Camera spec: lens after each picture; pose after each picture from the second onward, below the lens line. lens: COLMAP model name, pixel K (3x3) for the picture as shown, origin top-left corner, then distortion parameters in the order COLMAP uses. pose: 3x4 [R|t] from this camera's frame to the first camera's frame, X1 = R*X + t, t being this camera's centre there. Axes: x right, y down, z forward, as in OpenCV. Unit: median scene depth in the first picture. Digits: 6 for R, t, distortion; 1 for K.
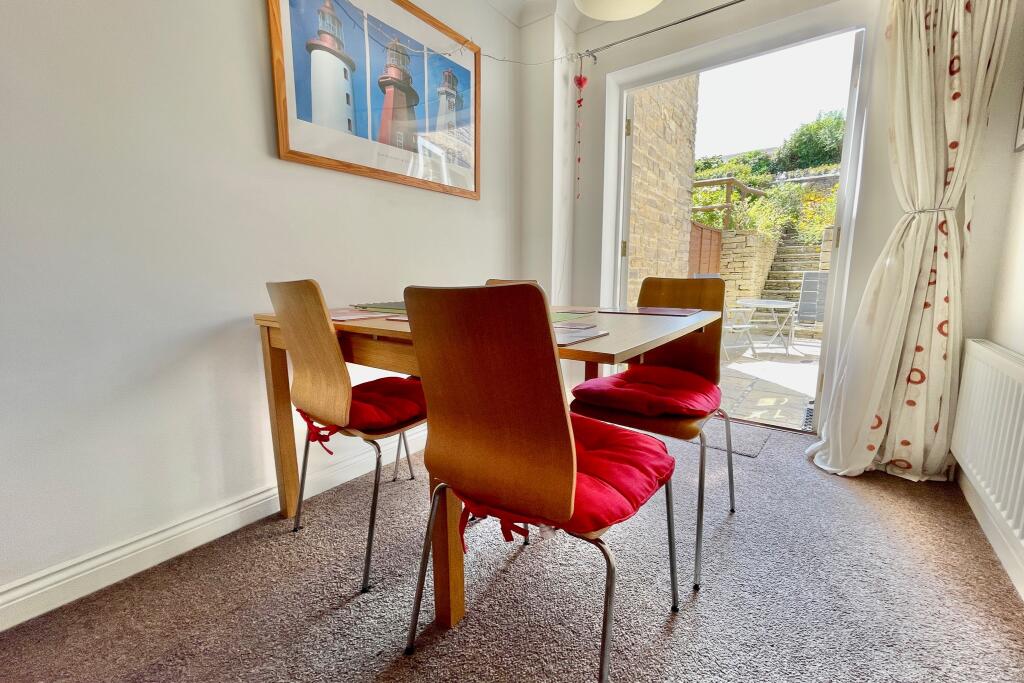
lens RADIAL K [[424.7, 0, 508.3], [0, 424.7, 339.4], [0, 0, 1]] dist [0.004720, -0.000415]
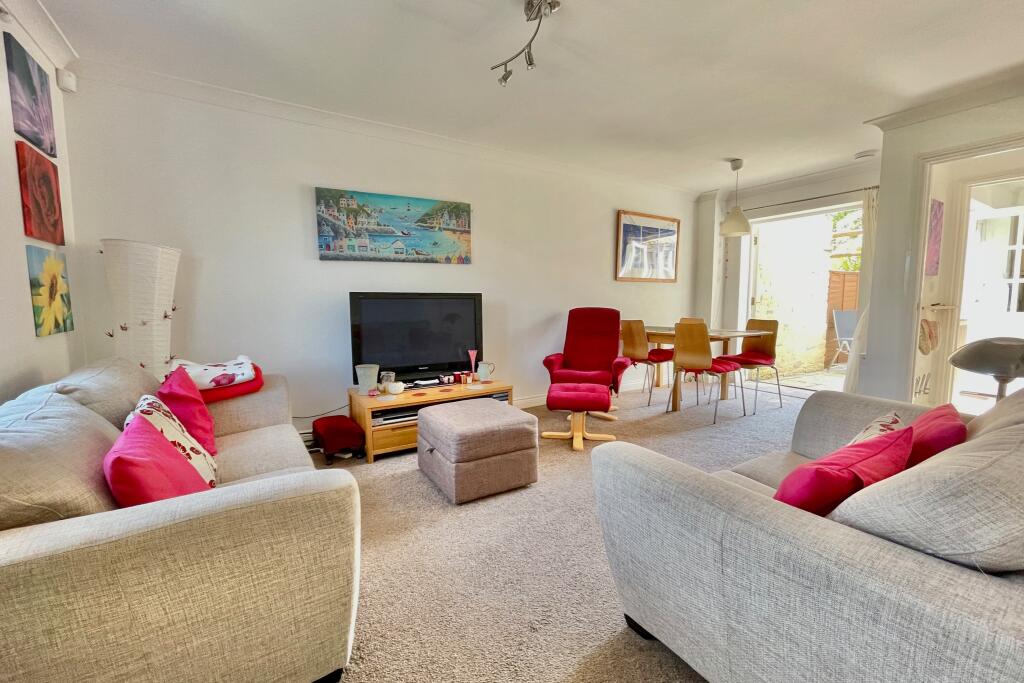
lens RADIAL K [[424.7, 0, 509.7], [0, 424.7, 337.5], [0, 0, 1]] dist [0.004720, -0.000415]
pose [[0.940493, 0.028615, -0.338605, -0.186933], [-0.049536, 0.997349, -0.053303, 0.187674], [0.336182, 0.066904, 0.939418, -2.035271]]
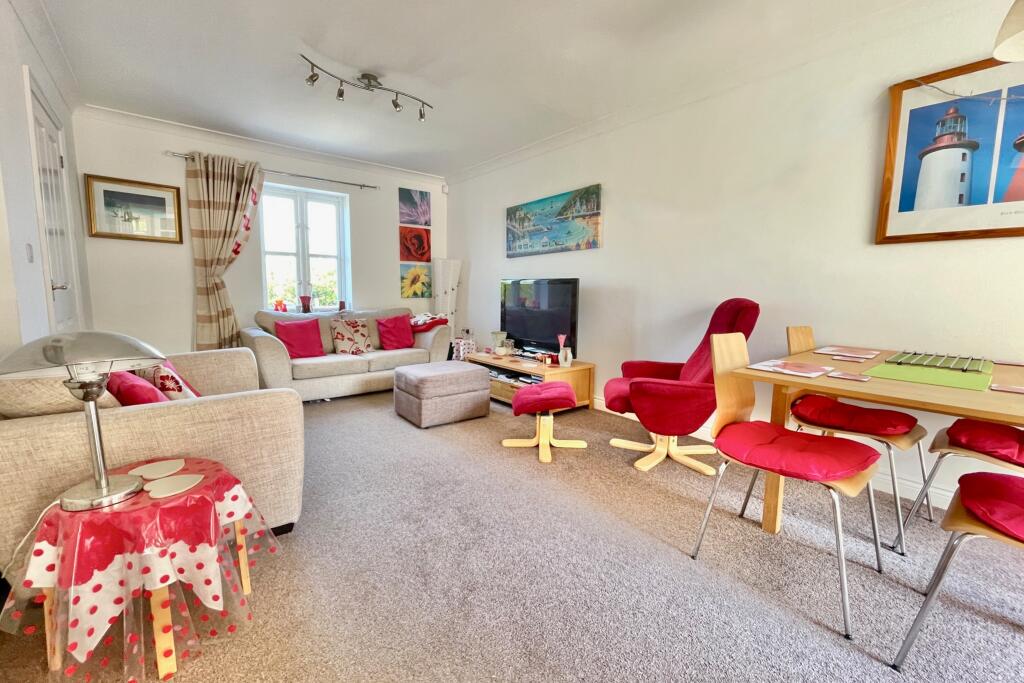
lens RADIAL K [[424.7, 0, 514.0], [0, 424.7, 339.9], [0, 0, 1]] dist [0.004720, -0.000415]
pose [[-0.222361, 0.105465, -0.969243, 1.094875], [-0.164683, 0.975785, 0.143958, -0.104158], [0.960955, 0.191629, -0.199608, 0.150214]]
